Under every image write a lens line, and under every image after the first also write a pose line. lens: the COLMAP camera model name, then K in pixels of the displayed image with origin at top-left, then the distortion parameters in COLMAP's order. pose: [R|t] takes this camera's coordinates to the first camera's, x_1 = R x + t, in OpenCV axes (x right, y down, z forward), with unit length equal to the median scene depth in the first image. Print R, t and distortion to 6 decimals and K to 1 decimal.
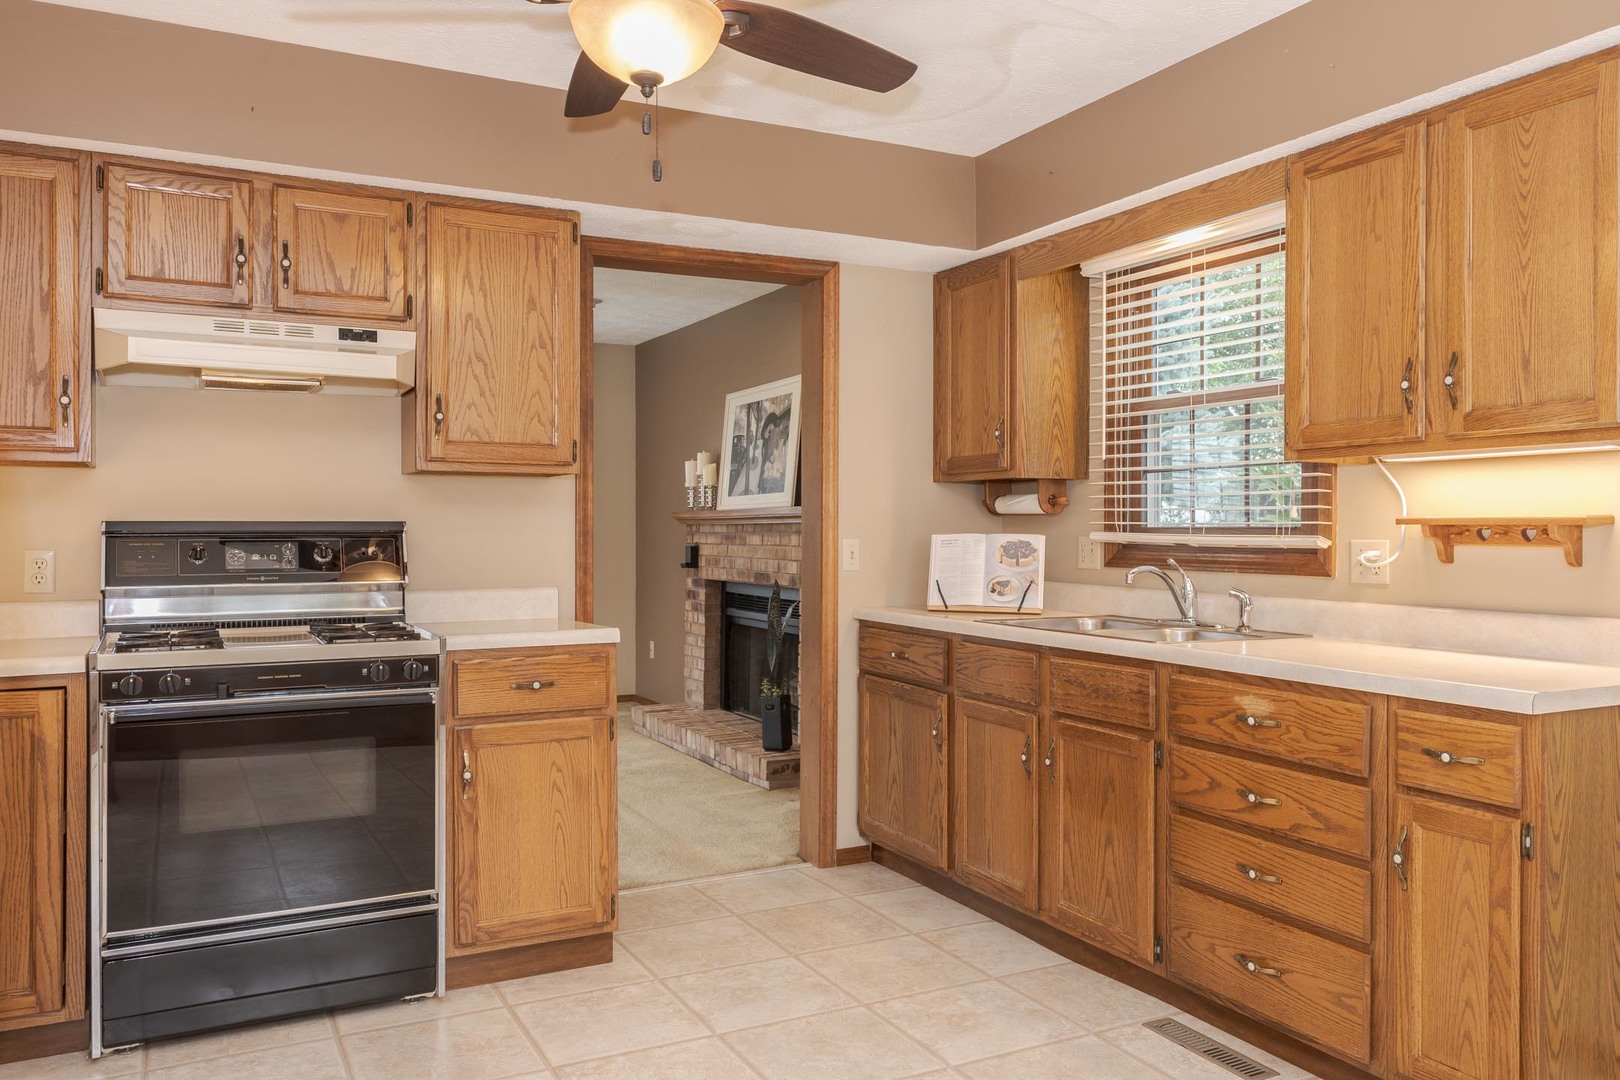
lens RADIAL K [[1214.0, 0, 810.0], [0, 1214.0, 540.0], [0, 0, 1]] dist [0.010112, -0.004079]
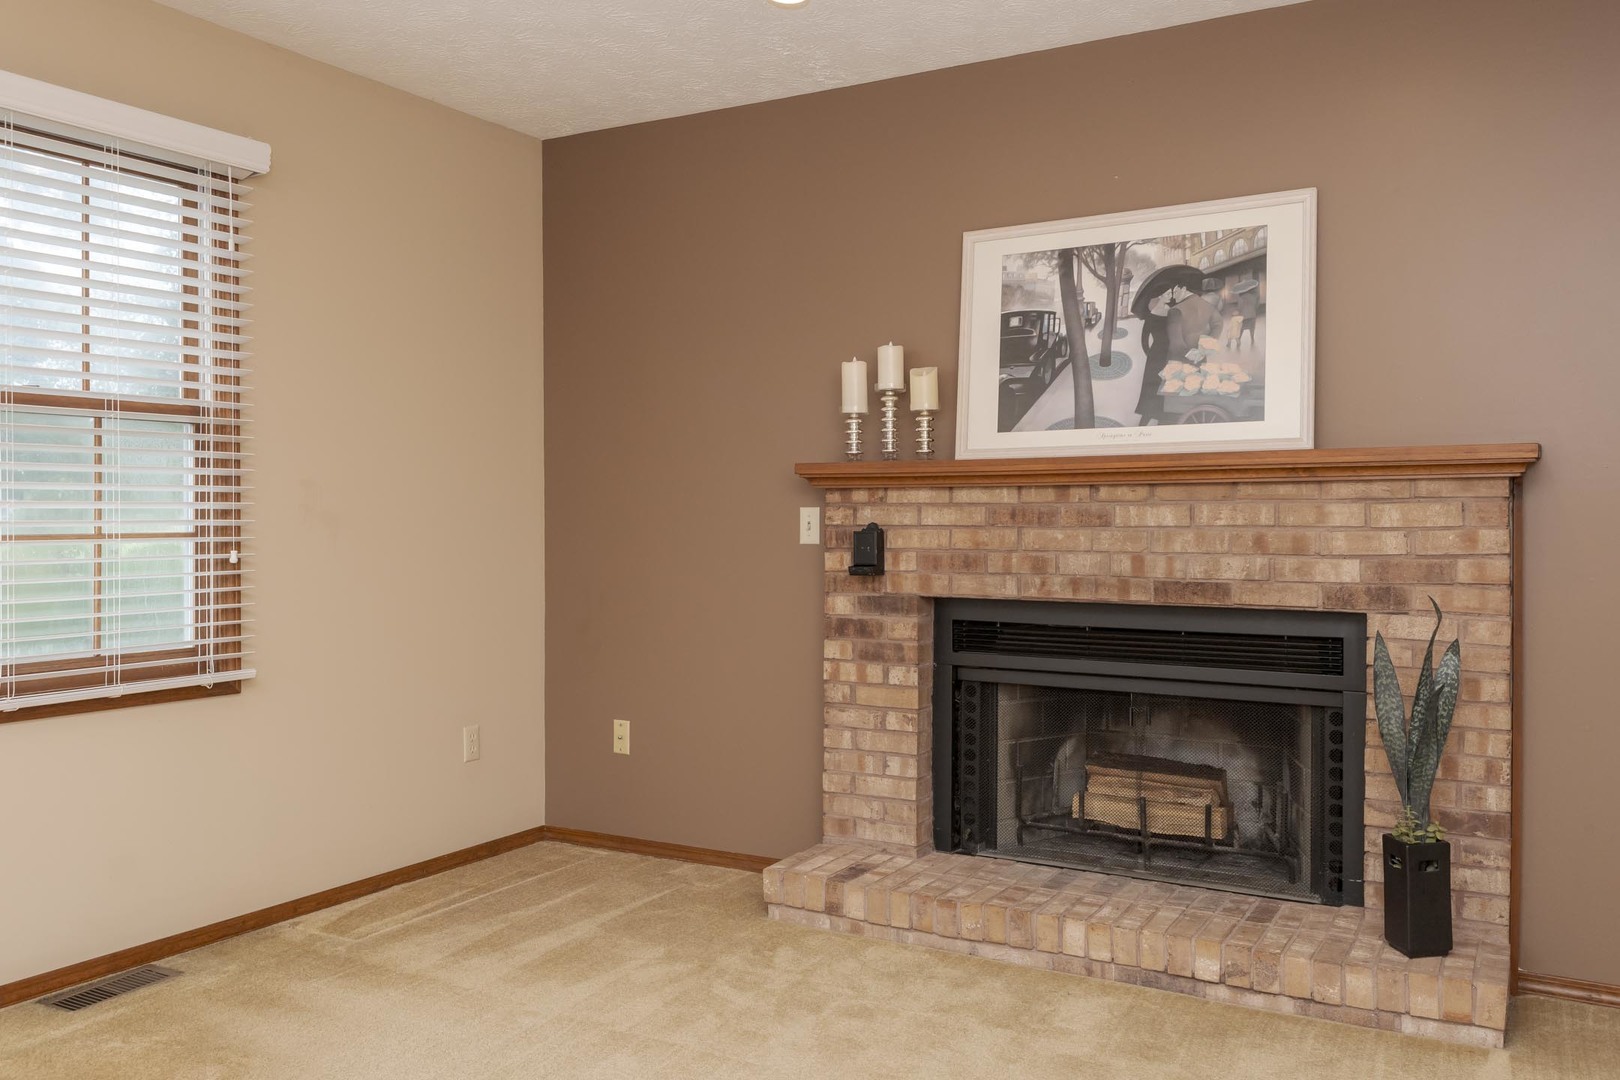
lens RADIAL K [[1347.9, 0, 808.2], [0, 1347.9, 534.7], [0, 0, 1]] dist [0.010041, -0.005838]
pose [[0.845308, -0.009451, 0.534196, -0.984229], [0.006760, 0.999953, 0.006994, 0.005362], [-0.534237, -0.002301, 0.845332, 1.287352]]
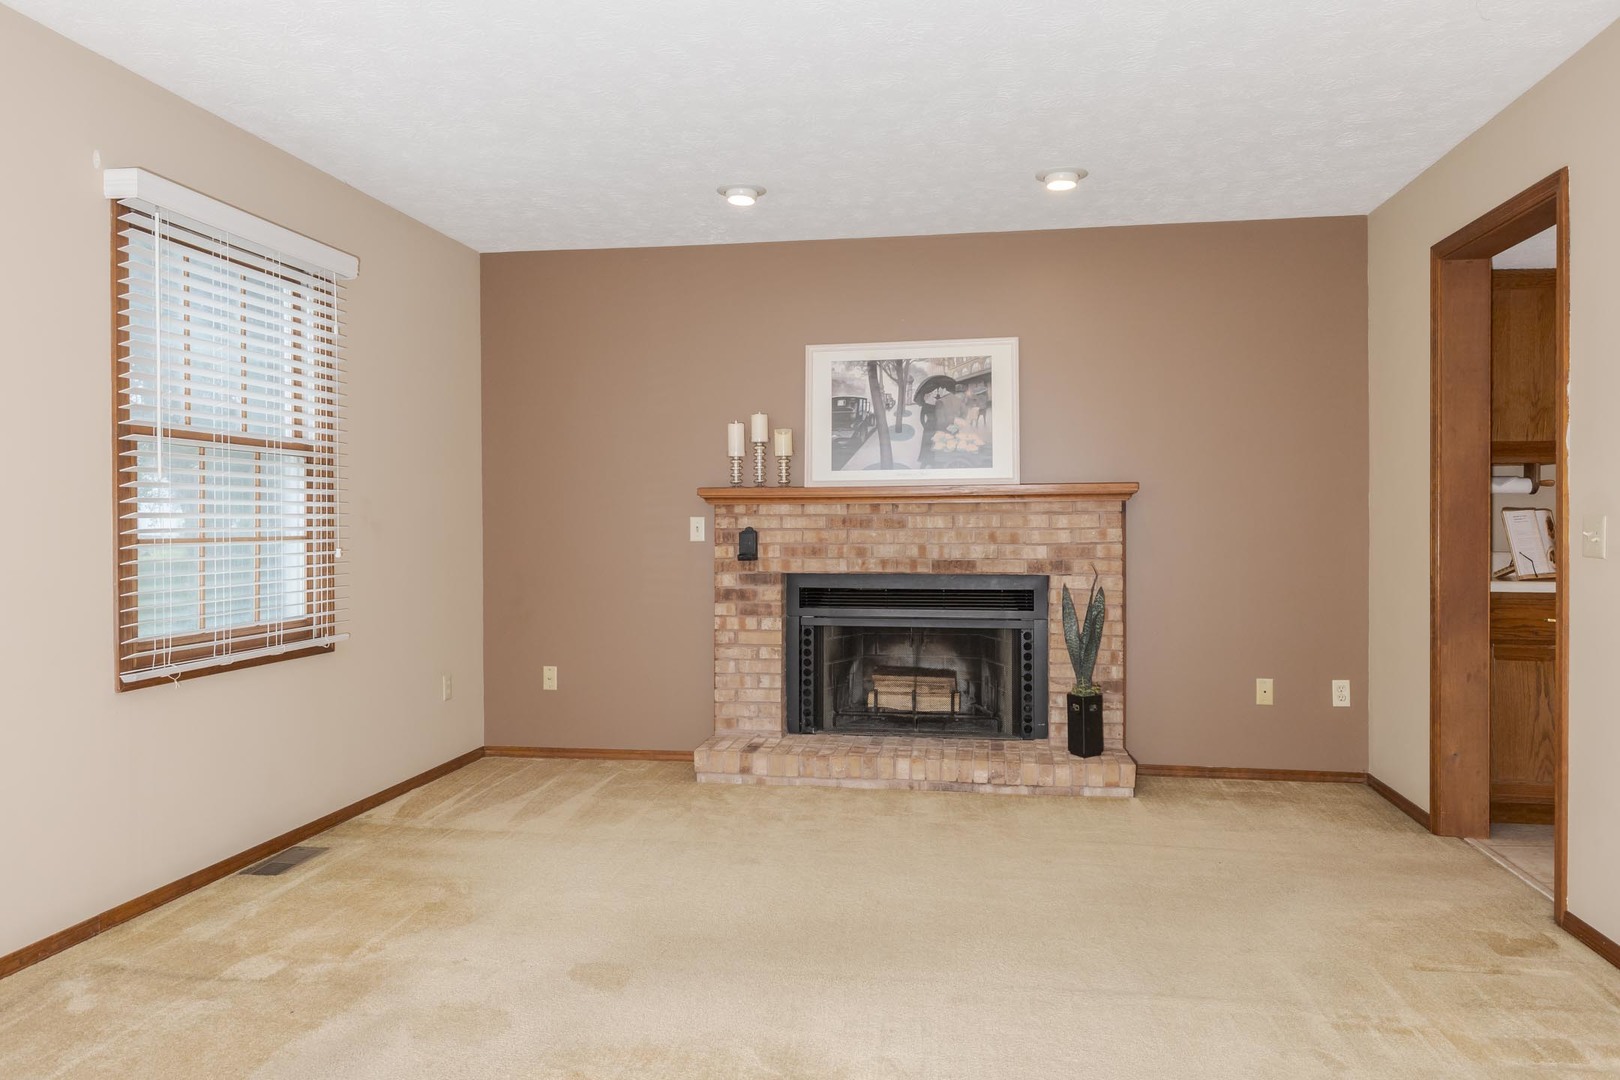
lens RADIAL K [[1122.3, 0, 810.0], [0, 1122.3, 540.0], [0, 0, 1]] dist [0.022224, -0.004174]
pose [[0.593138, -0.016746, 0.804927, -1.556251], [0.011835, 0.999857, 0.012081, 0.003624], [-0.805014, 0.002361, 0.593251, 1.275028]]
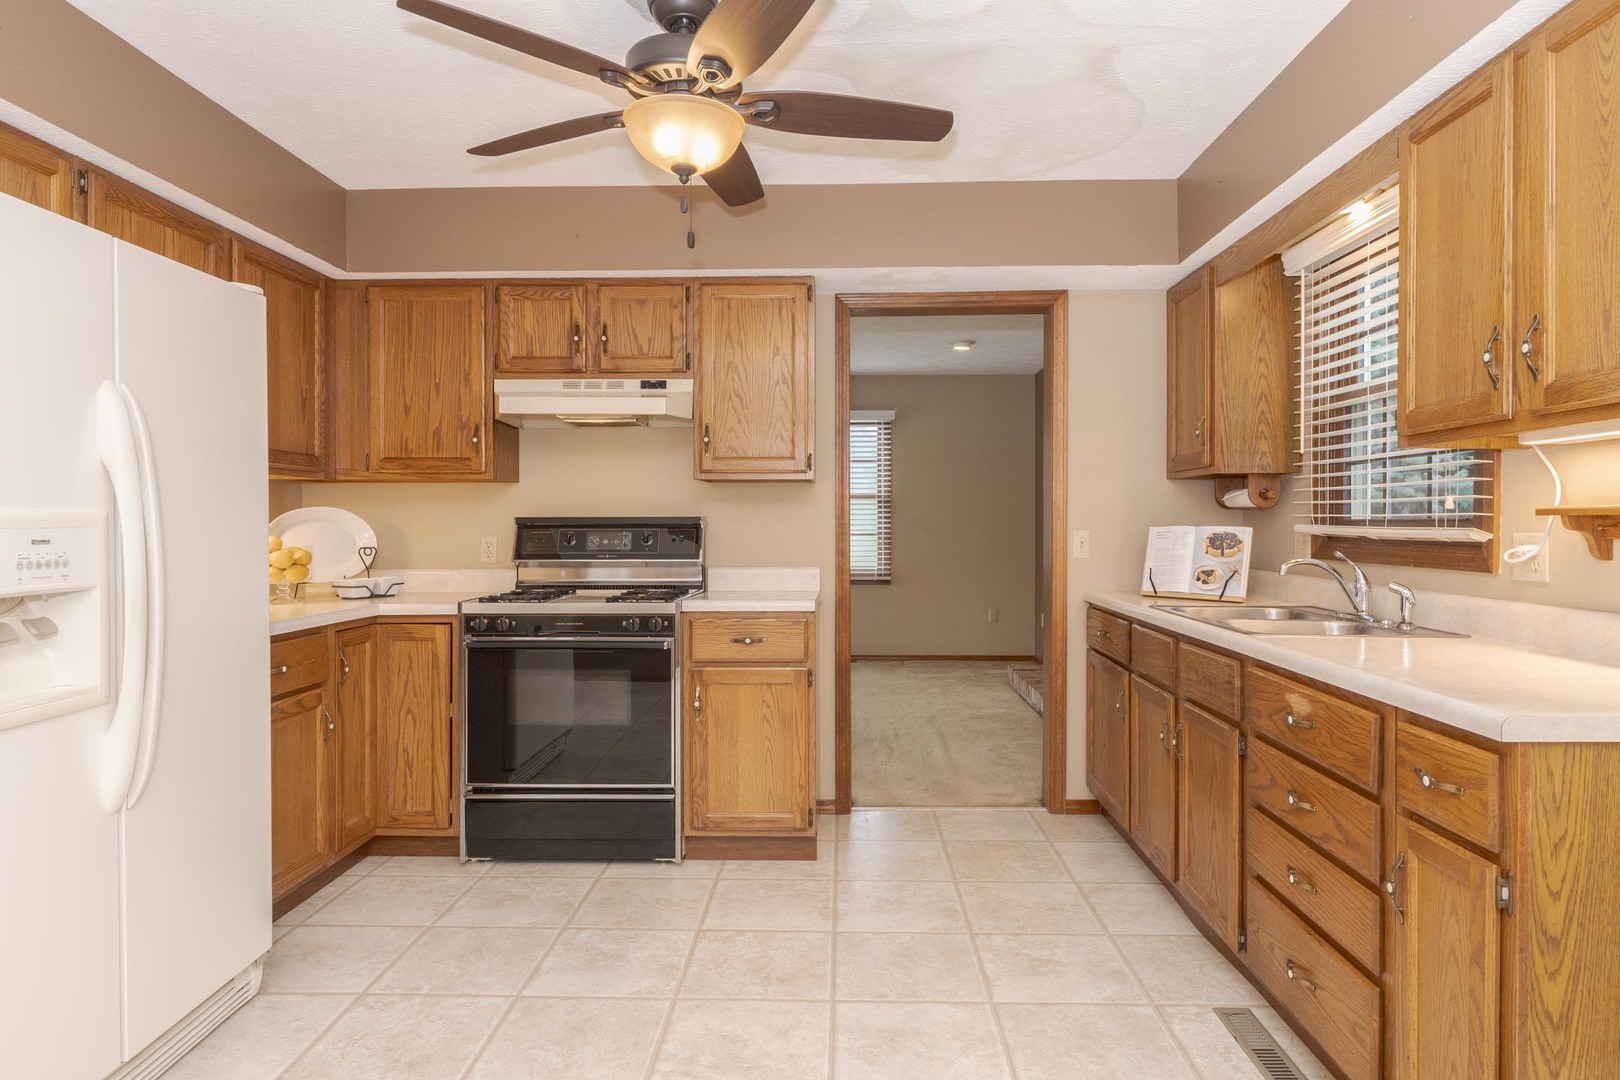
lens RADIAL K [[939.7, 0, 821.5], [0, 939.7, 533.2], [0, 0, 1]] dist [-0.005498, 0.000665]
pose [[0.877441, 0.004068, -0.479668, 0.325680], [-0.003186, 0.999991, 0.002654, 0.000064], [0.479675, -0.000800, 0.877446, 0.140991]]
